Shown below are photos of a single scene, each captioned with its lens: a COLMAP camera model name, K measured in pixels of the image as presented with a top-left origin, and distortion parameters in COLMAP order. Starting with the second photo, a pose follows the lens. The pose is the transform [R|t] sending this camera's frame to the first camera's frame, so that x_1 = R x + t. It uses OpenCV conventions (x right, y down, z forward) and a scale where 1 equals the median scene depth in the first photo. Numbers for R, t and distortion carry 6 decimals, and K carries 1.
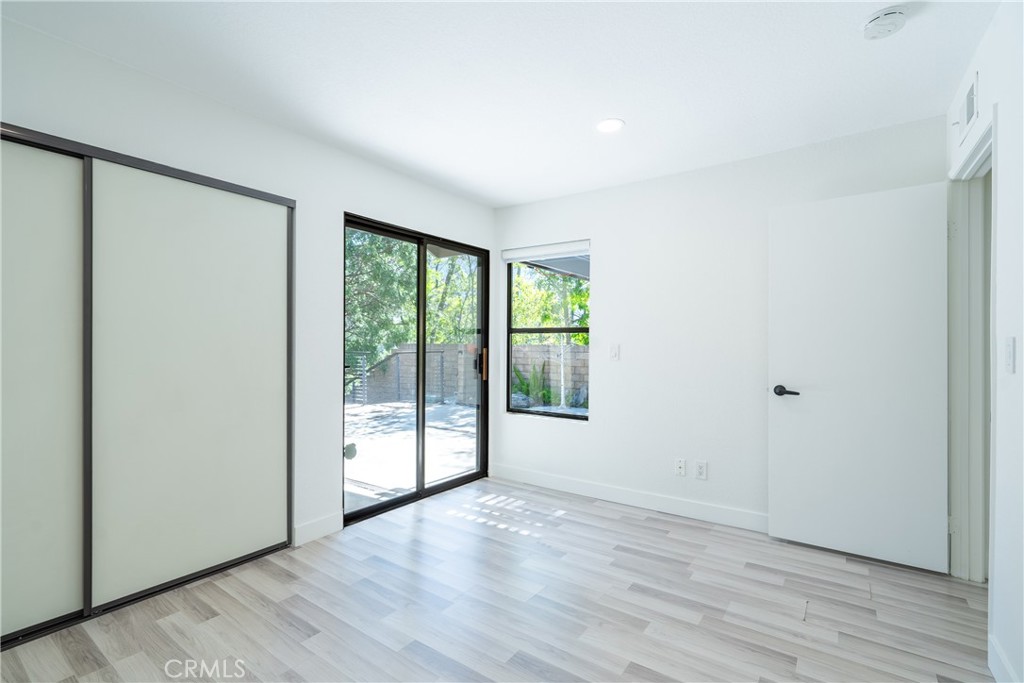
lens RADIAL K [[500.2, 0, 463.1], [0, 500.2, 346.5], [0, 0, 1]] dist [0.000644, 0.000600]
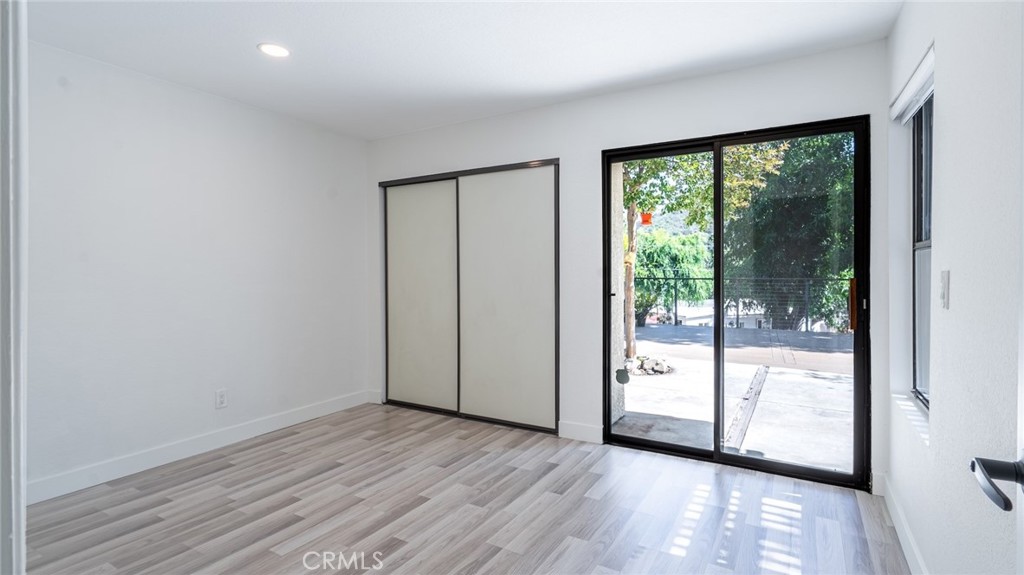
lens RADIAL K [[482.8, 0, 513.5], [0, 482.8, 271.7], [0, 0, 1]] dist [-0.000120, 0.000357]
pose [[0.119721, -0.001212, -0.992807, 0.772867], [0.003959, 0.999992, -0.000744, -0.007907], [0.992800, -0.003841, 0.119725, 0.686267]]
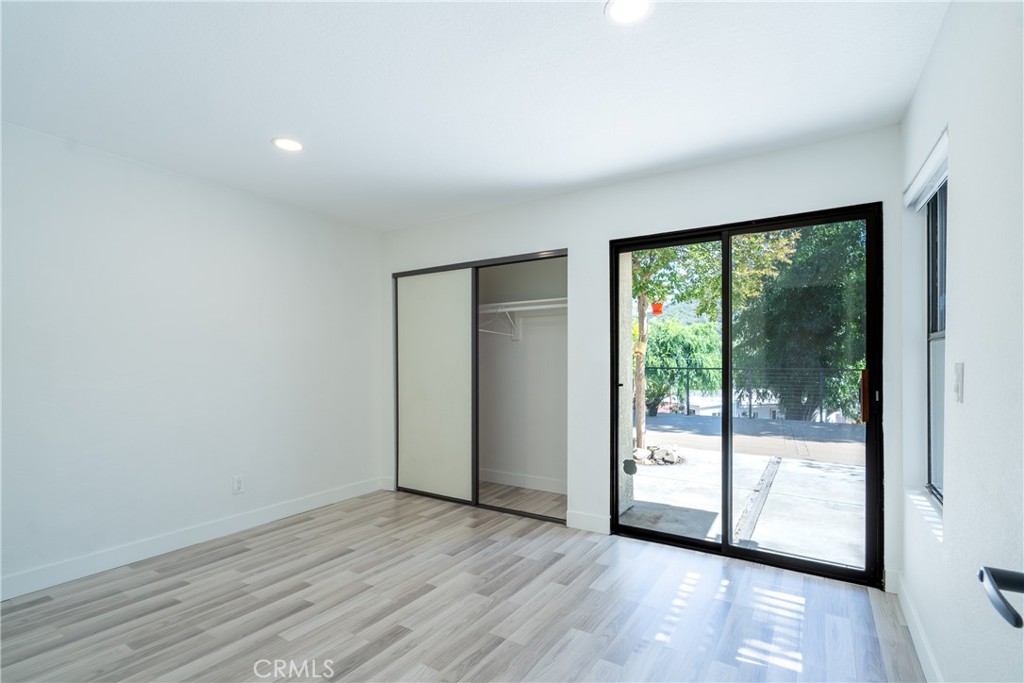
lens RADIAL K [[473.1, 0, 516.0], [0, 473.1, 358.8], [0, 0, 1]] dist [0.000052, -0.000128]
pose [[0.086405, -0.004194, -0.996251, 0.760421], [0.002193, 0.999990, -0.004019, -0.010670], [0.996258, -0.001838, 0.086413, 0.710402]]
